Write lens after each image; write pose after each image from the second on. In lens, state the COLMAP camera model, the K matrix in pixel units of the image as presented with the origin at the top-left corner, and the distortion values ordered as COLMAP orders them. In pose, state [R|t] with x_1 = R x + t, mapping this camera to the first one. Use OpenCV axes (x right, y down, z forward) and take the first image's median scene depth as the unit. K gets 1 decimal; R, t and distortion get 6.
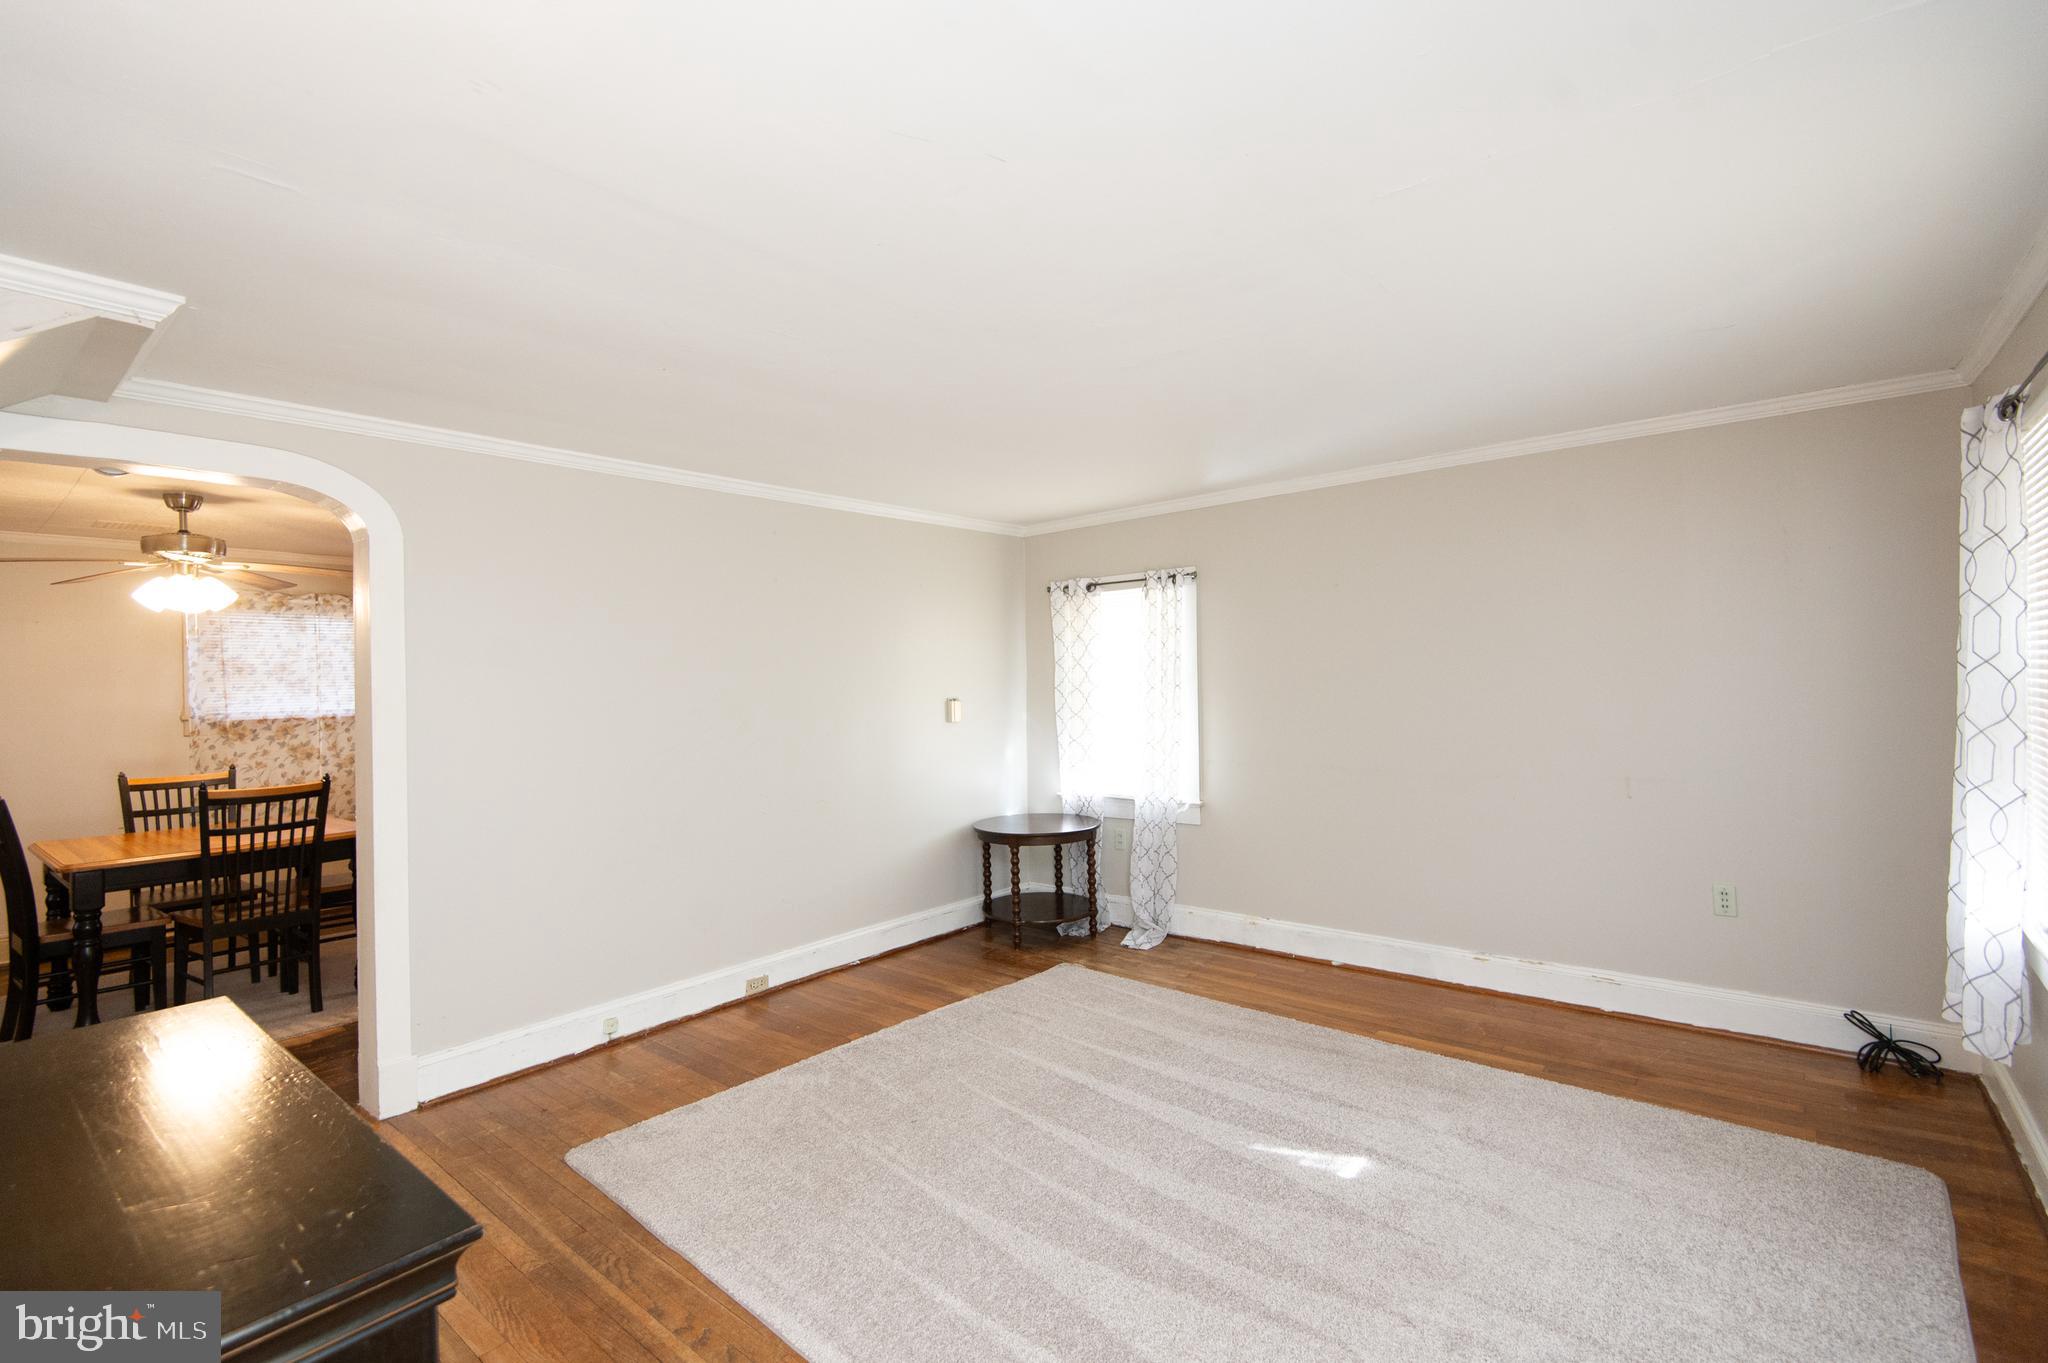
lens RADIAL K [[933.1, 0, 1025.7], [0, 933.1, 678.0], [0, 0, 1]] dist [0.047077, -0.028713]
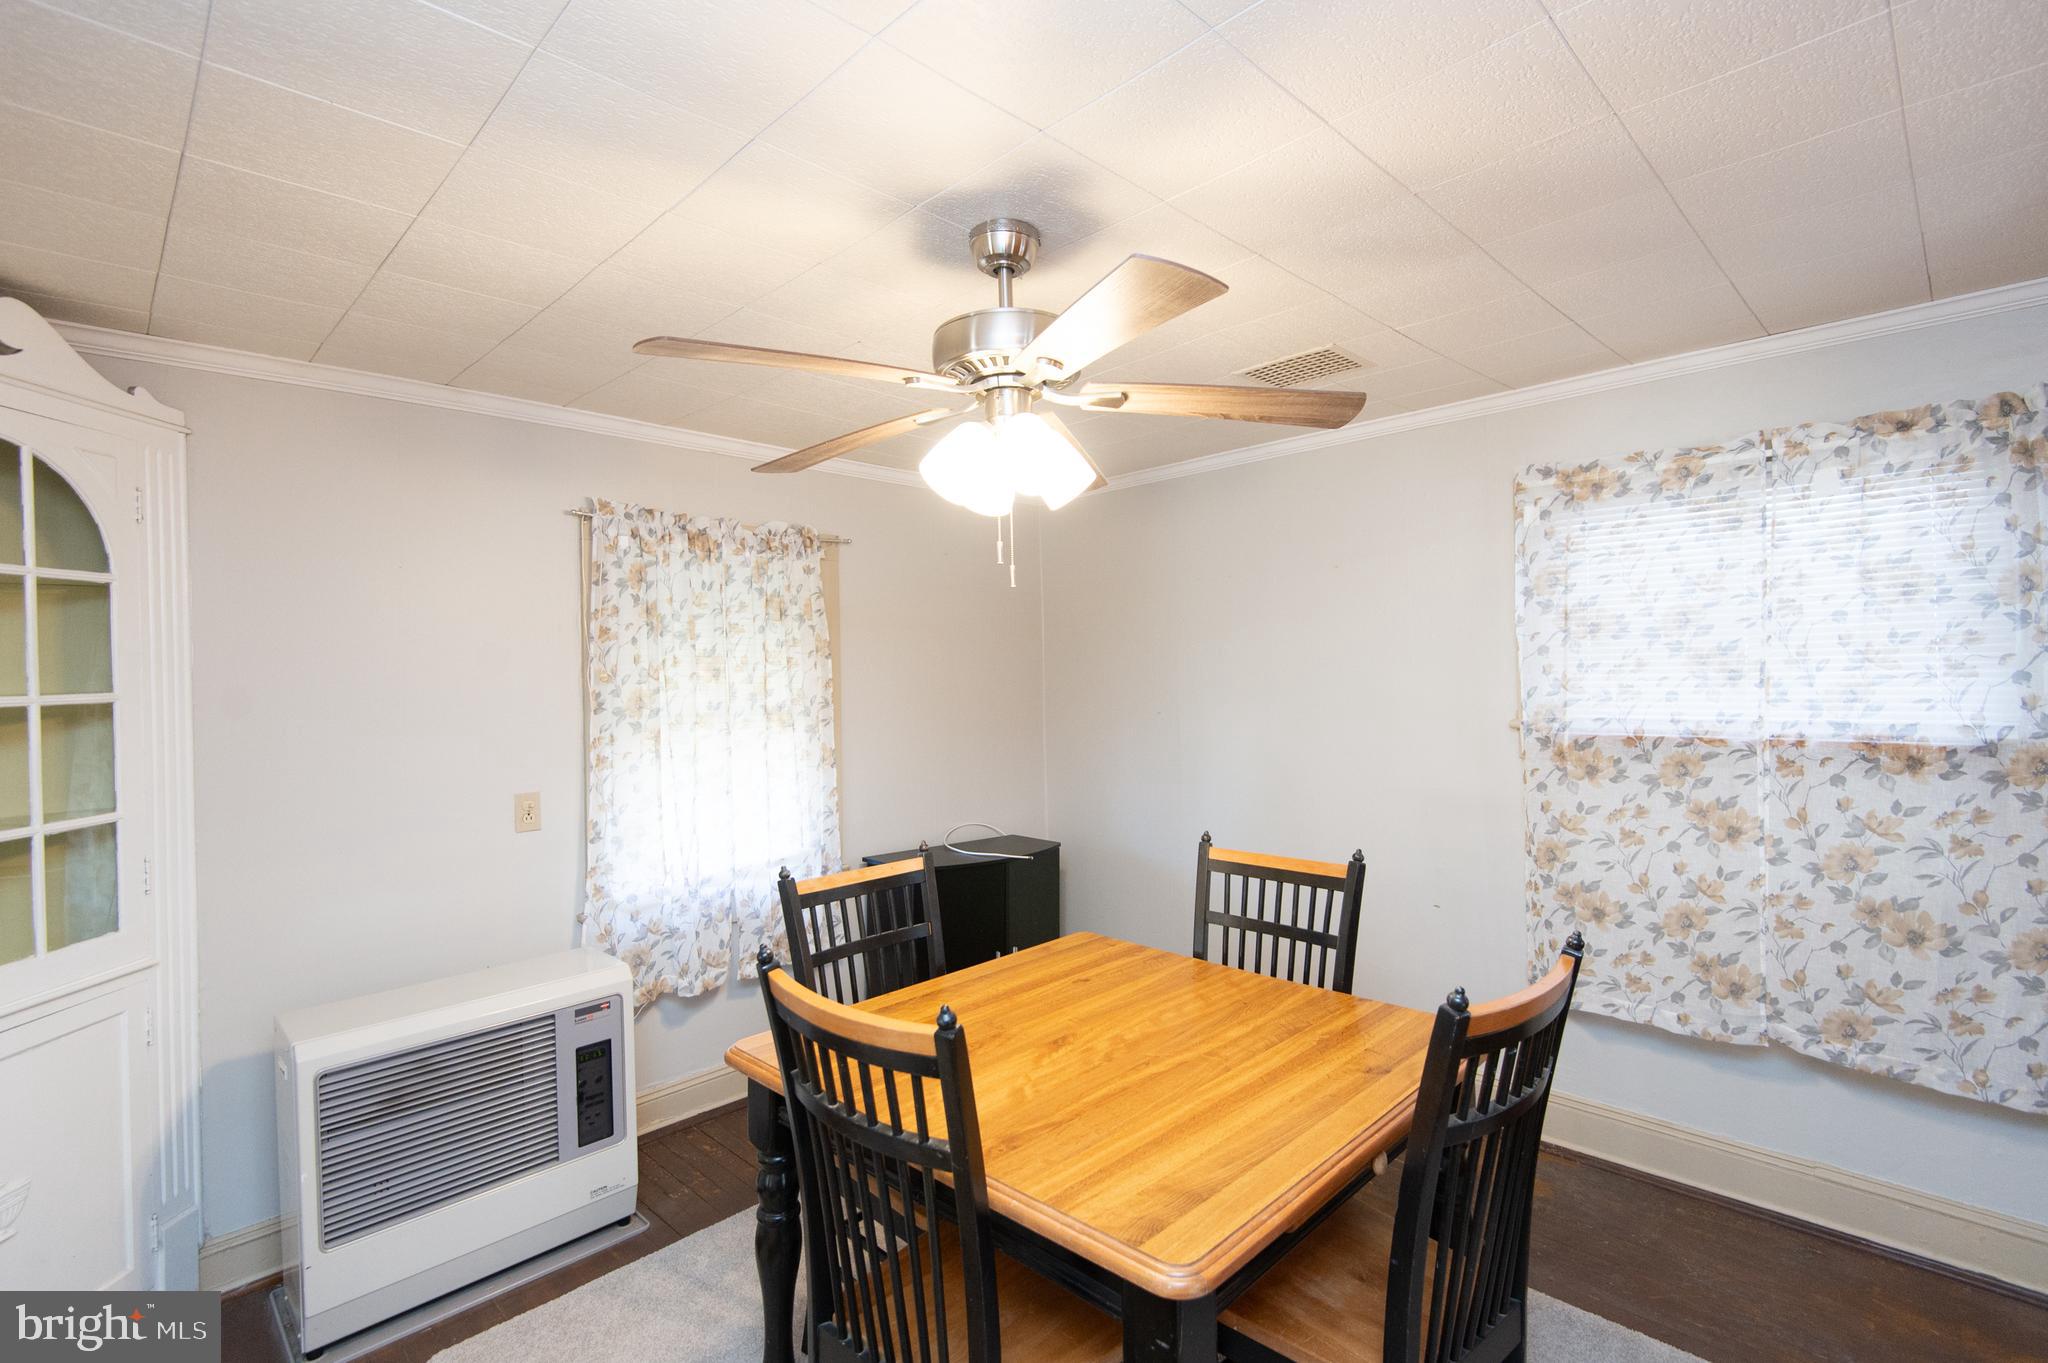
lens RADIAL K [[930.3, 0, 1026.2], [0, 930.3, 676.5], [0, 0, 1]] dist [0.028417, -0.014791]
pose [[-0.086981, 0.021511, -0.995978, -0.408394], [0.025026, 0.999499, 0.019402, -0.001019], [0.995896, -0.023238, -0.087476, 0.915713]]
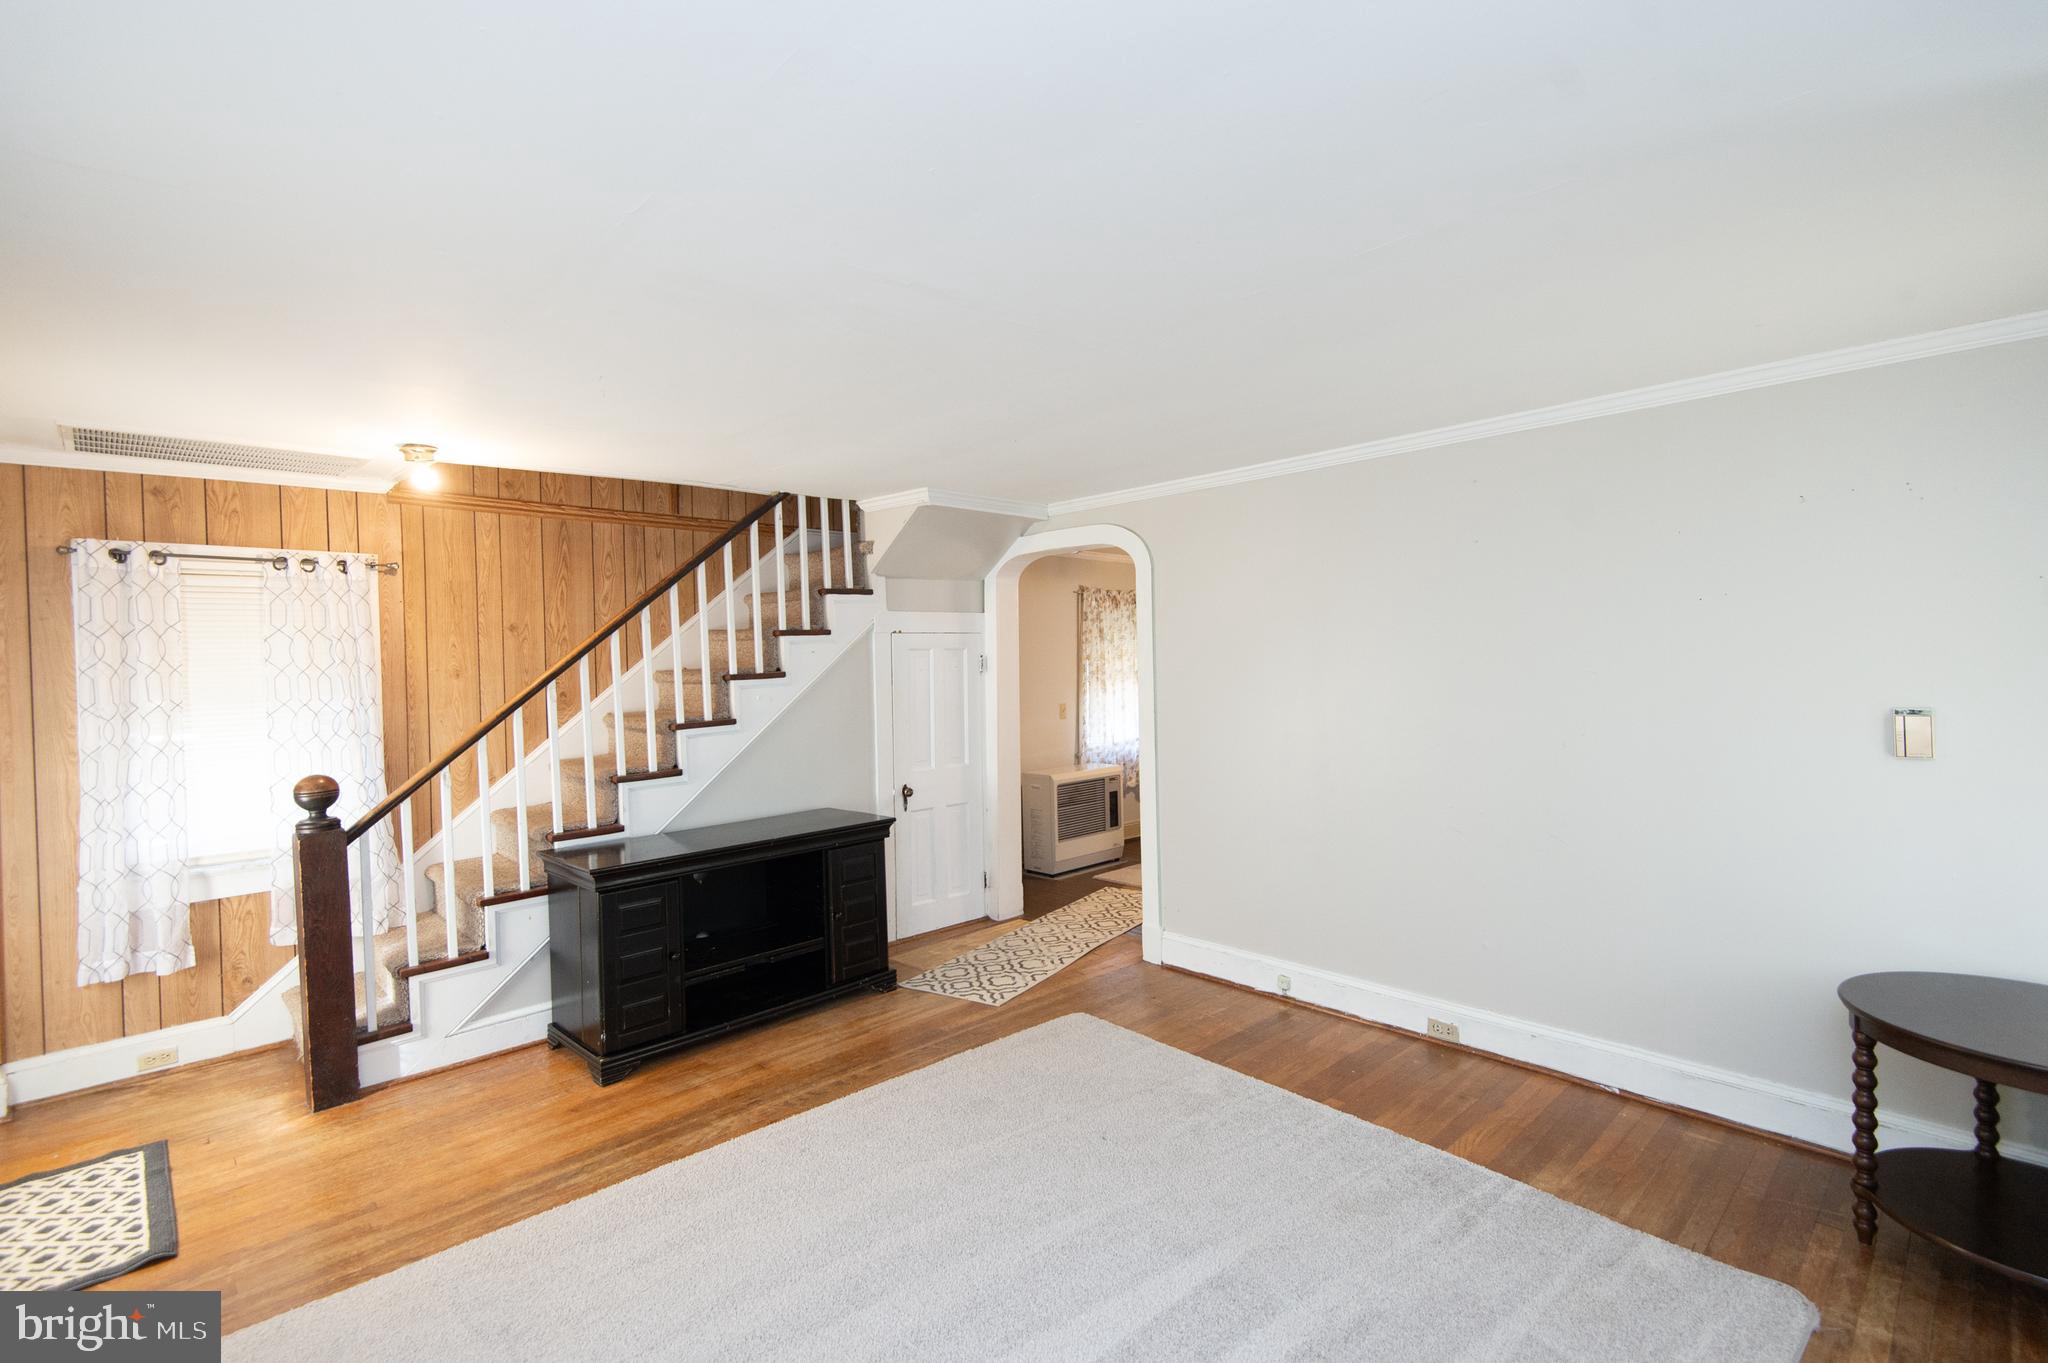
lens RADIAL K [[933.1, 0, 1025.7], [0, 933.1, 678.0], [0, 0, 1]] dist [0.047077, -0.028713]
pose [[-0.101308, 0.041081, -0.994007, 0.517587], [0.016389, 0.999080, 0.039620, -0.024987], [0.994720, -0.012277, -0.101888, 0.642908]]
